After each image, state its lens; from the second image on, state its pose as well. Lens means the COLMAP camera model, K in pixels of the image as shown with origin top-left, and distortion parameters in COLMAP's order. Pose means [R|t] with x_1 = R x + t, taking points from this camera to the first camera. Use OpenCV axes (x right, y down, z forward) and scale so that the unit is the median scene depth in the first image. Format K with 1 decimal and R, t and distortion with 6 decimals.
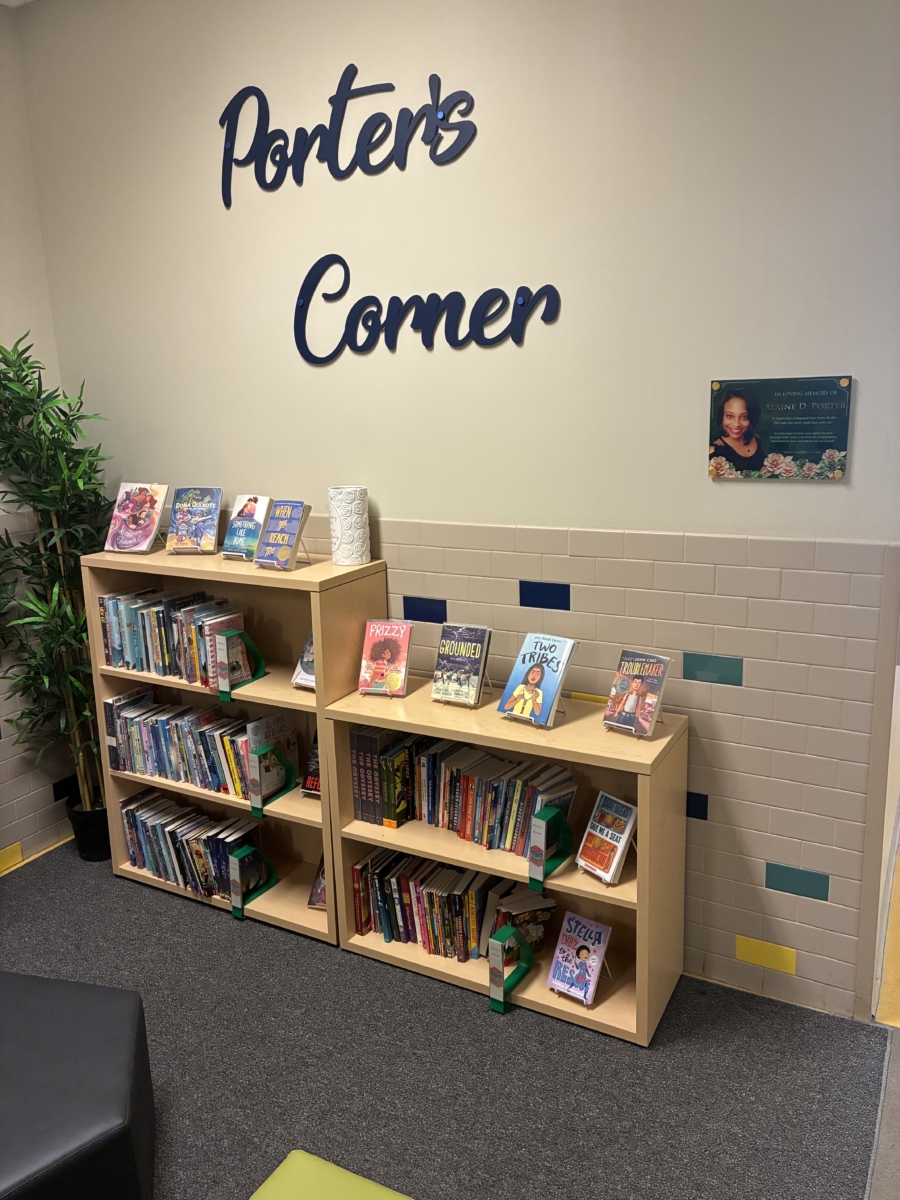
lens RADIAL K [[942.3, 0, 450.0], [0, 942.3, 600.0], [0, 0, 1]] dist [0.039648, 0.002991]
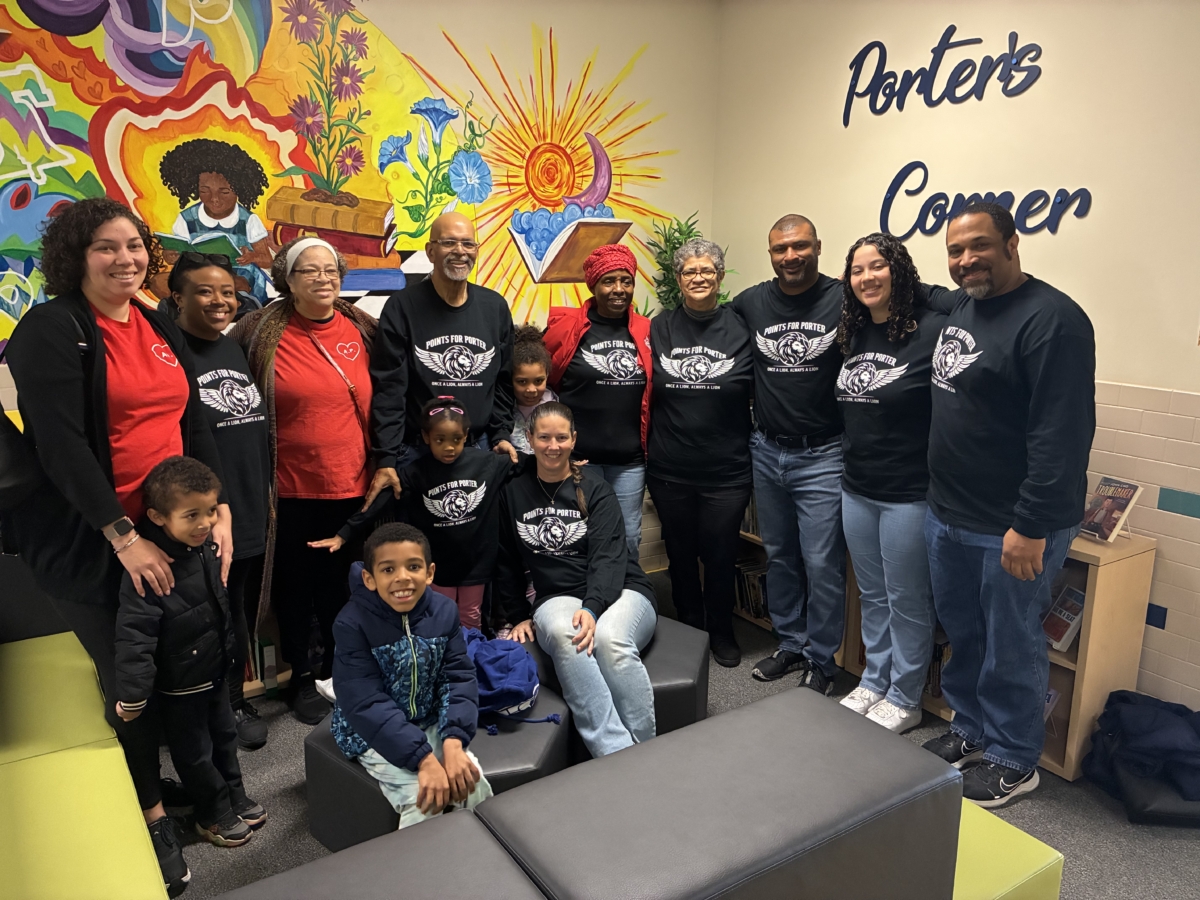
lens RADIAL K [[923.3, 0, 600.0], [0, 923.3, 450.0], [0, 0, 1]] dist [0.097159, -0.111613]
pose [[0.888863, 0.139790, -0.436327, 0.124571], [-0.143781, 0.989317, 0.024053, 0.081530], [0.435028, 0.041355, 0.899467, -0.413844]]
